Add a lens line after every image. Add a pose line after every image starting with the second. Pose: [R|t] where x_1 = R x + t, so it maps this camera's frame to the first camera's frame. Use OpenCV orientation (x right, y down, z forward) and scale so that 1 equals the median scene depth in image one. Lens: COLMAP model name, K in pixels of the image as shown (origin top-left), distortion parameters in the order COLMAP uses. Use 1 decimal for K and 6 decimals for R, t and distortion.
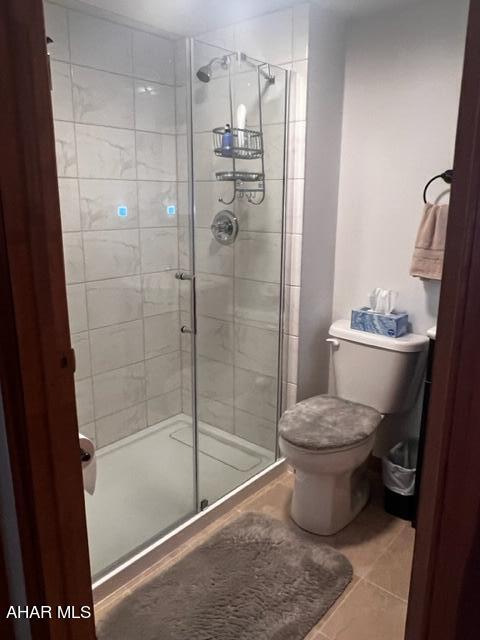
lens RADIAL K [[487.3, 0, 240.0], [0, 487.3, 320.0], [0, 0, 1]] dist [0.007296, 0.000230]
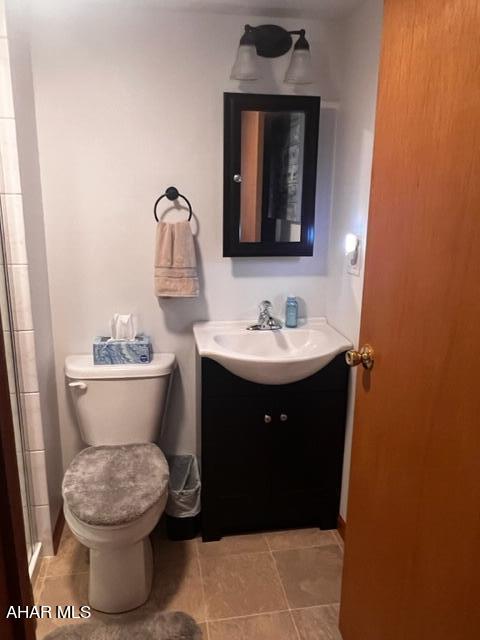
lens RADIAL K [[487.3, 0, 240.0], [0, 487.3, 320.0], [0, 0, 1]] dist [0.007296, 0.000230]
pose [[0.634867, -0.189368, 0.749055, -0.262608], [0.177011, 0.979361, 0.097565, -0.106958], [-0.752071, 0.070650, 0.655284, 0.246974]]
